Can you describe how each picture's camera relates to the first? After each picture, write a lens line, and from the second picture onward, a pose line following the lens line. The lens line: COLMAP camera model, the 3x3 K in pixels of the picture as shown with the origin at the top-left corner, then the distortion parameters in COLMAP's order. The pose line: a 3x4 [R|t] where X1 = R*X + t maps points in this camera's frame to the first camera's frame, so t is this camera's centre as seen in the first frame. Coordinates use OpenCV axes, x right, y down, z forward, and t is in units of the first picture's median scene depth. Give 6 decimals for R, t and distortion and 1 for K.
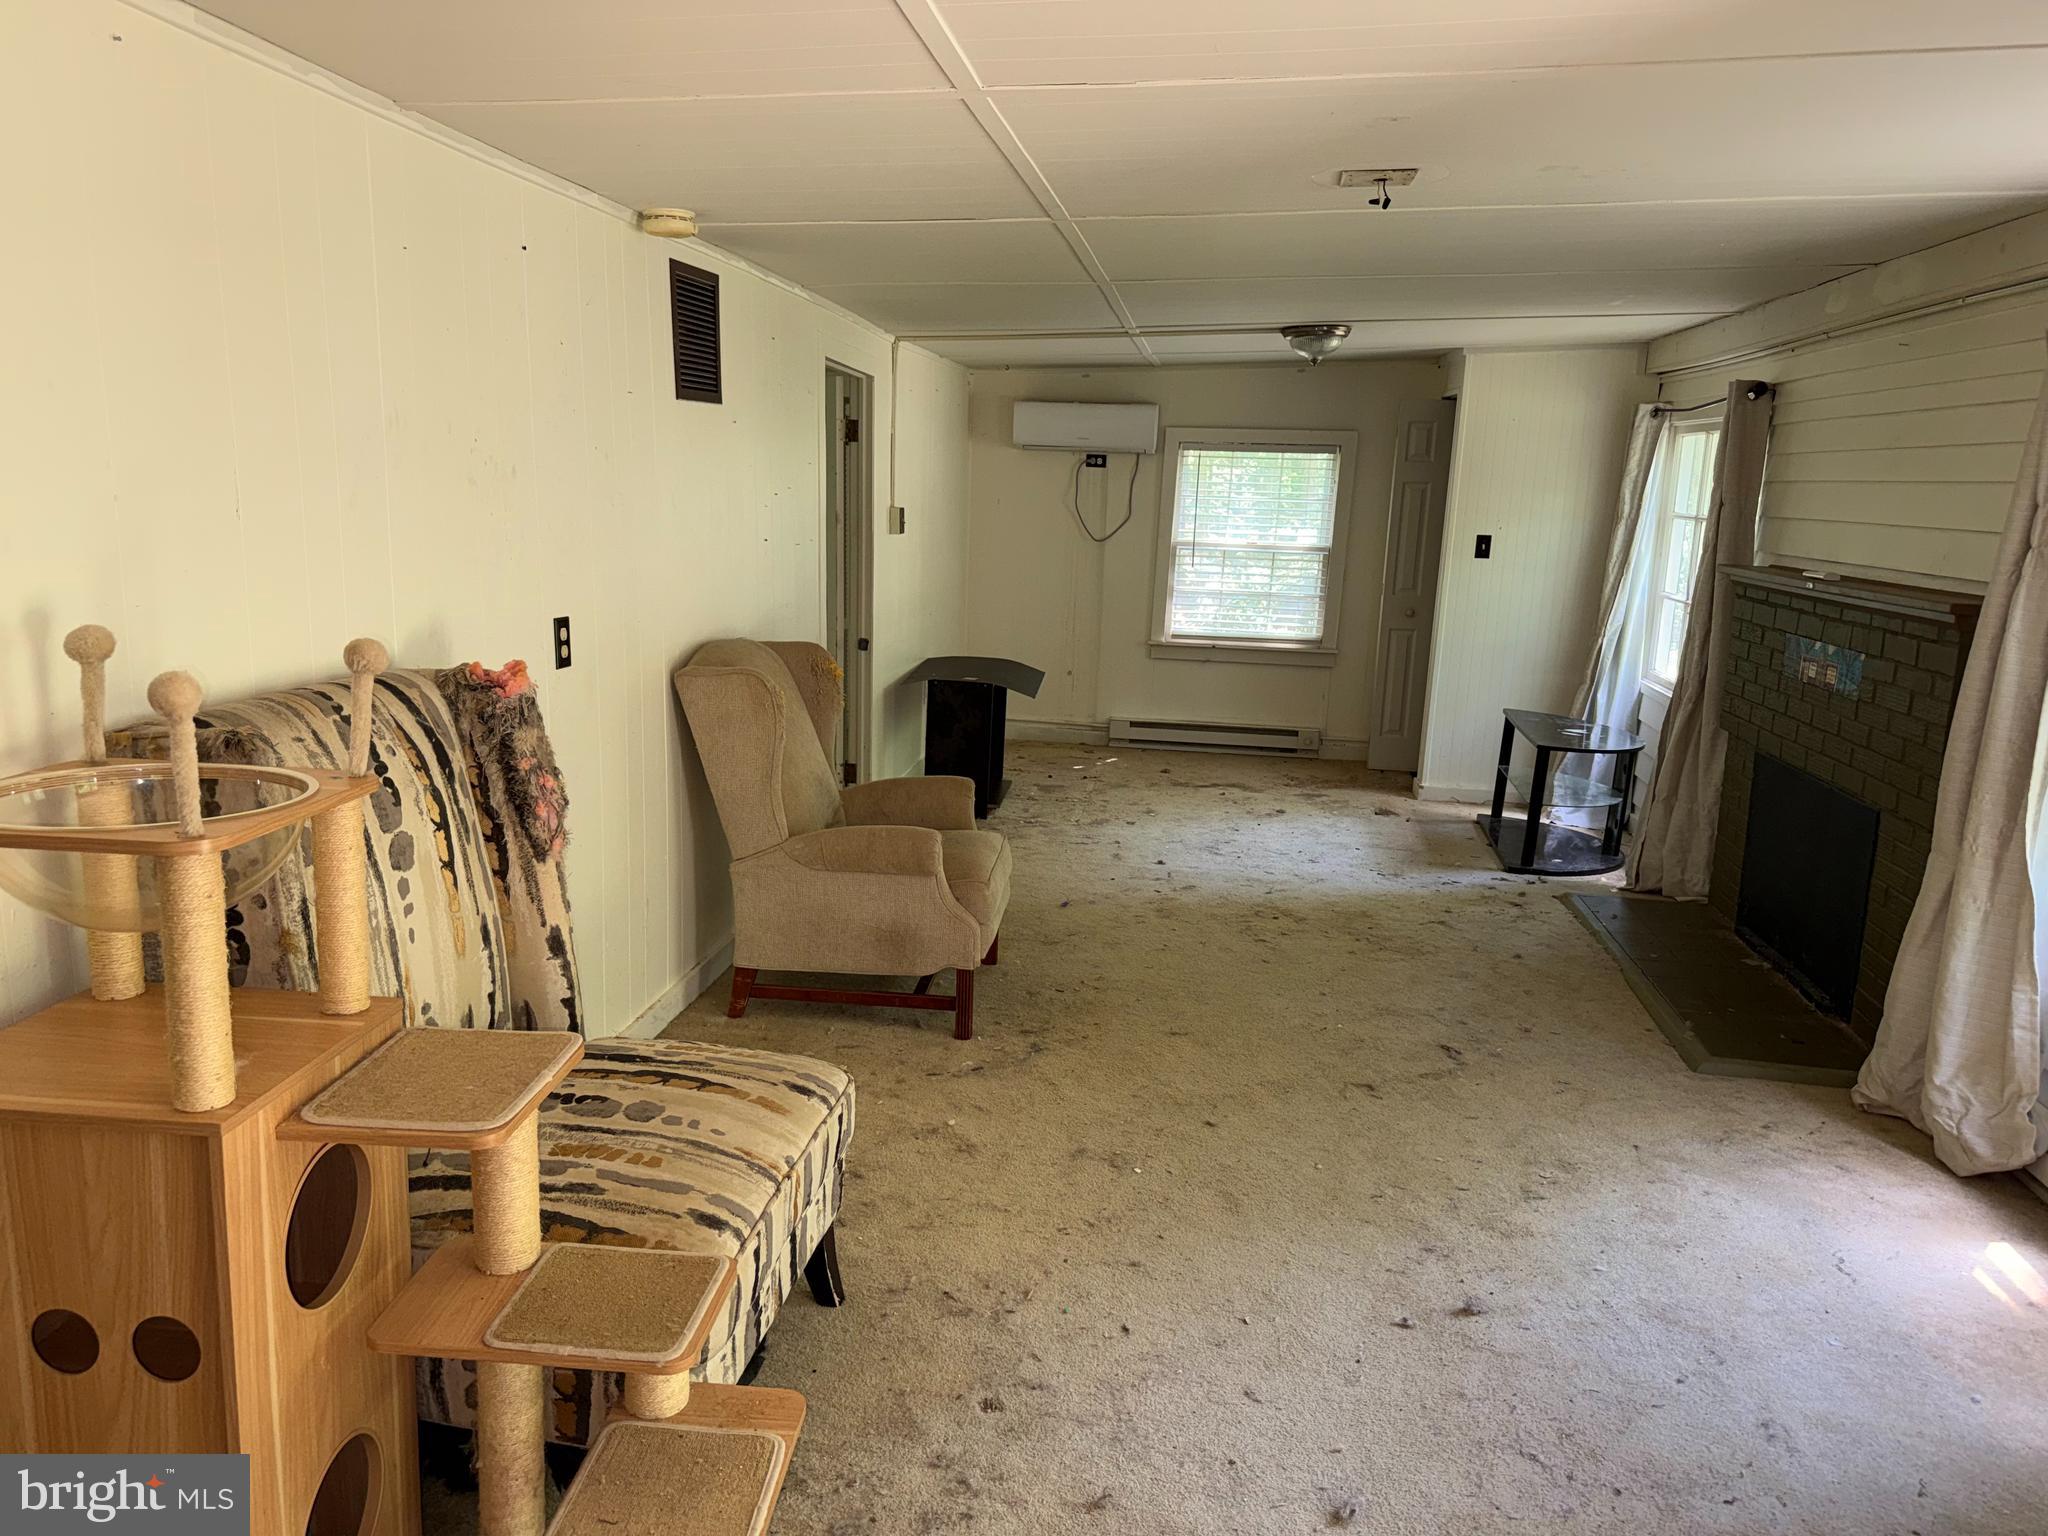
lens RADIAL K [[1439.0, 0, 1021.1], [0, 1439.0, 784.0], [0, 0, 1]] dist [0.028675, -0.056966]
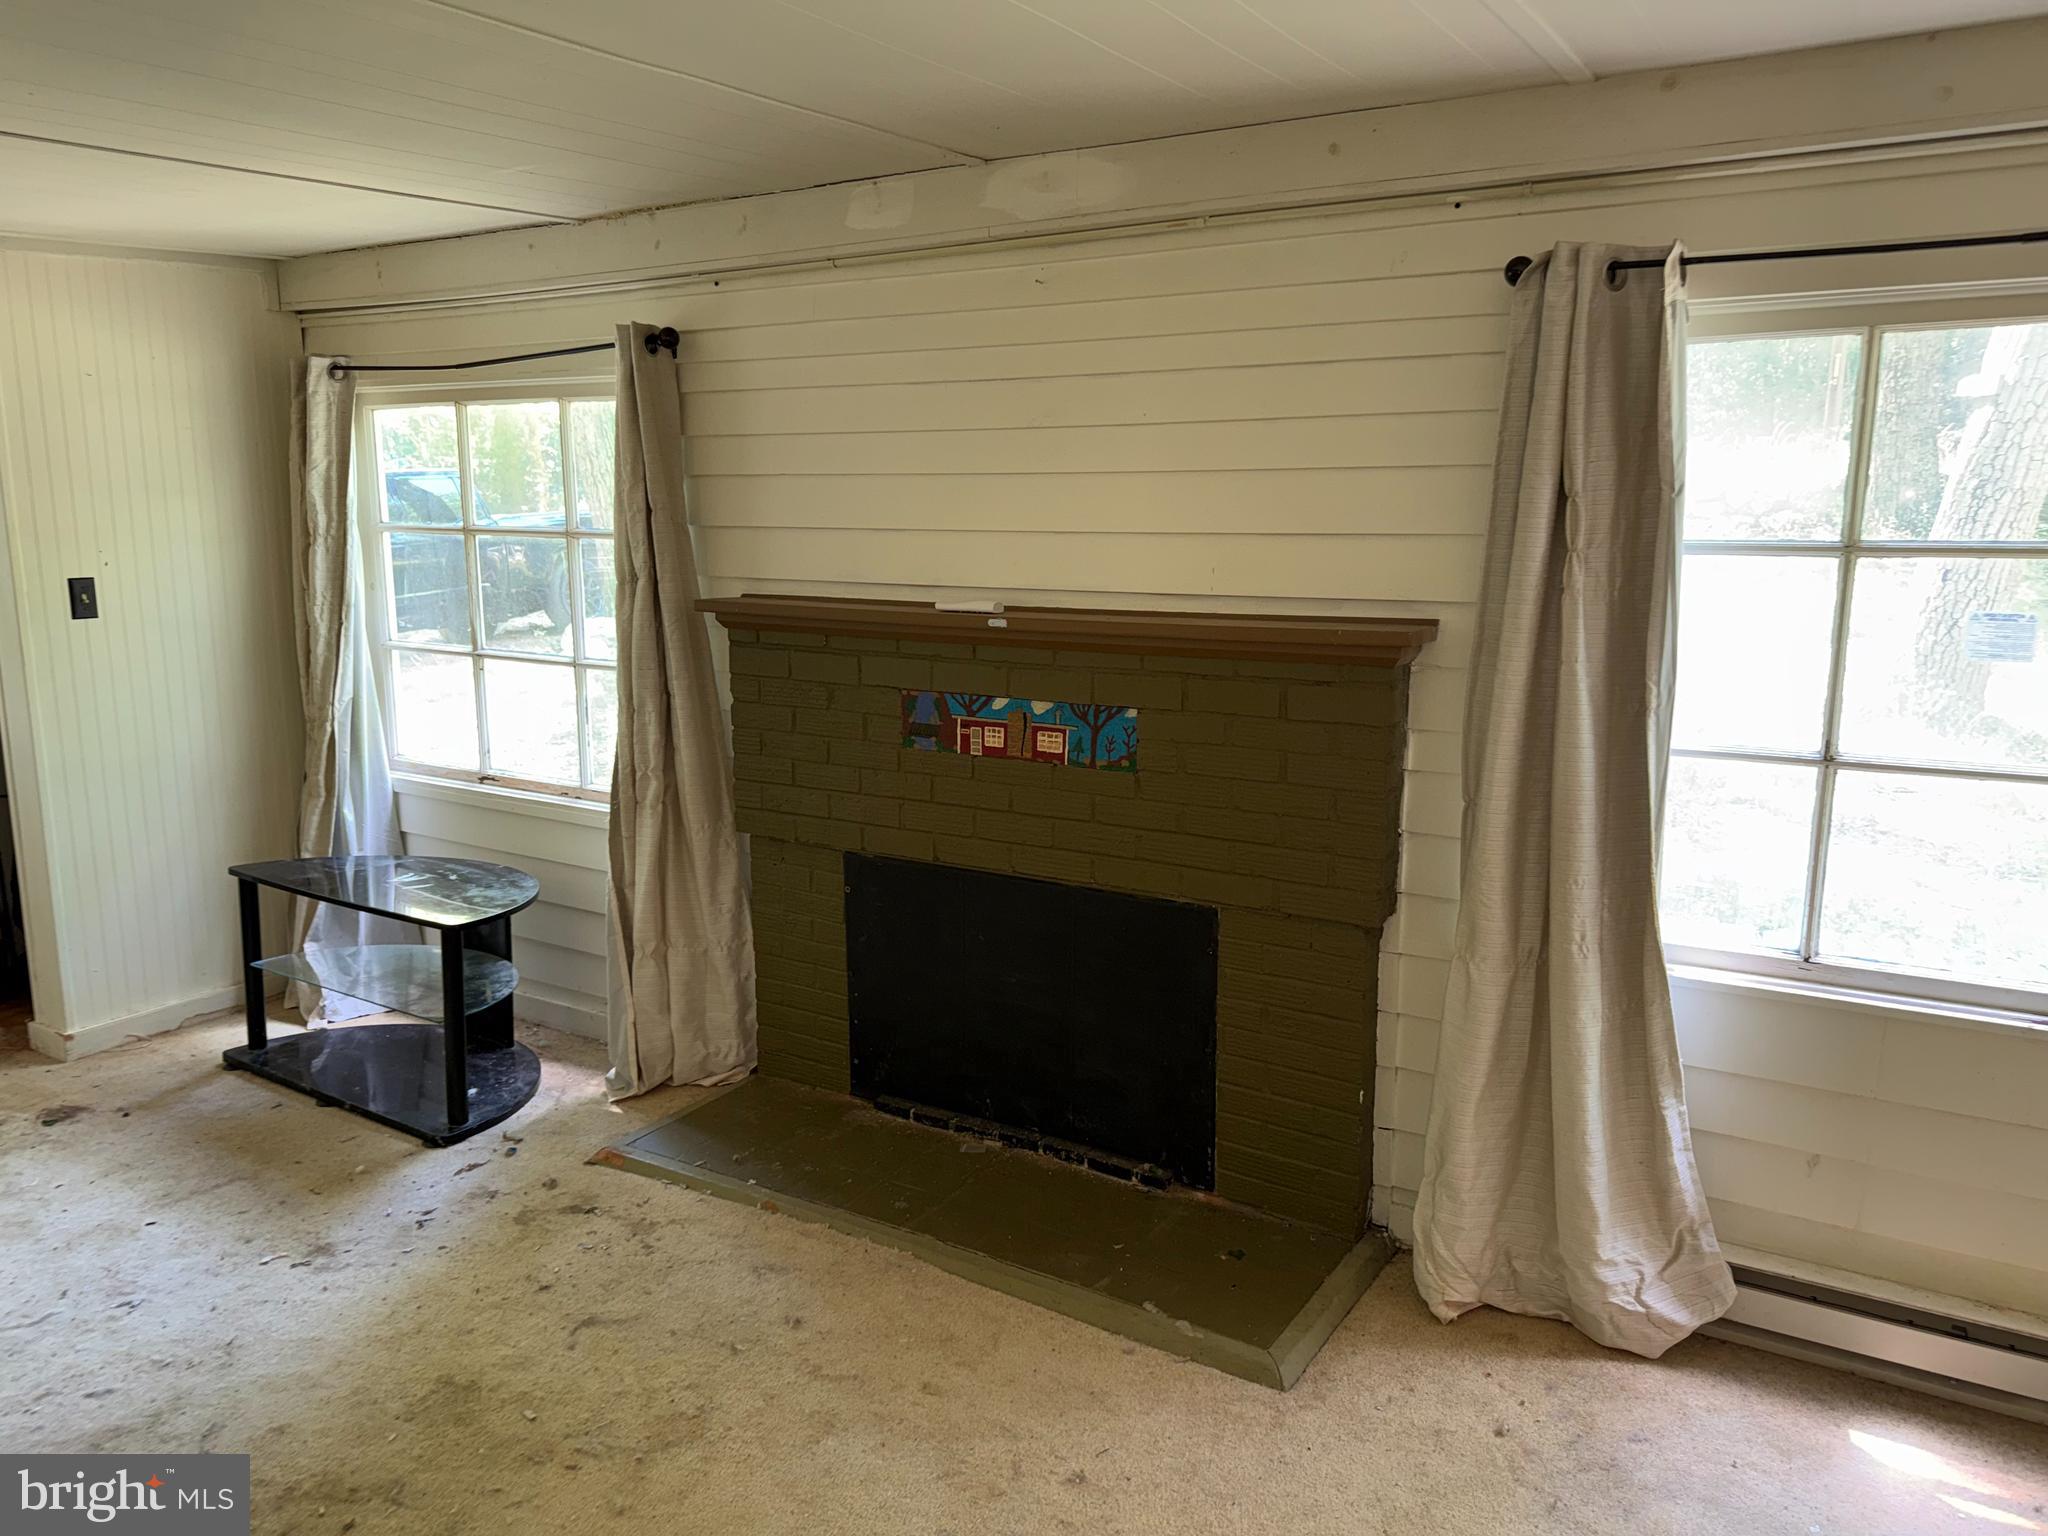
lens RADIAL K [[1439.0, 0, 1021.1], [0, 1439.0, 784.0], [0, 0, 1]] dist [0.028675, -0.056966]
pose [[0.390517, -0.206938, 0.897036, -0.075190], [0.201562, 0.969985, 0.136018, -0.128445], [-0.898259, 0.127691, 0.420507, 0.588585]]
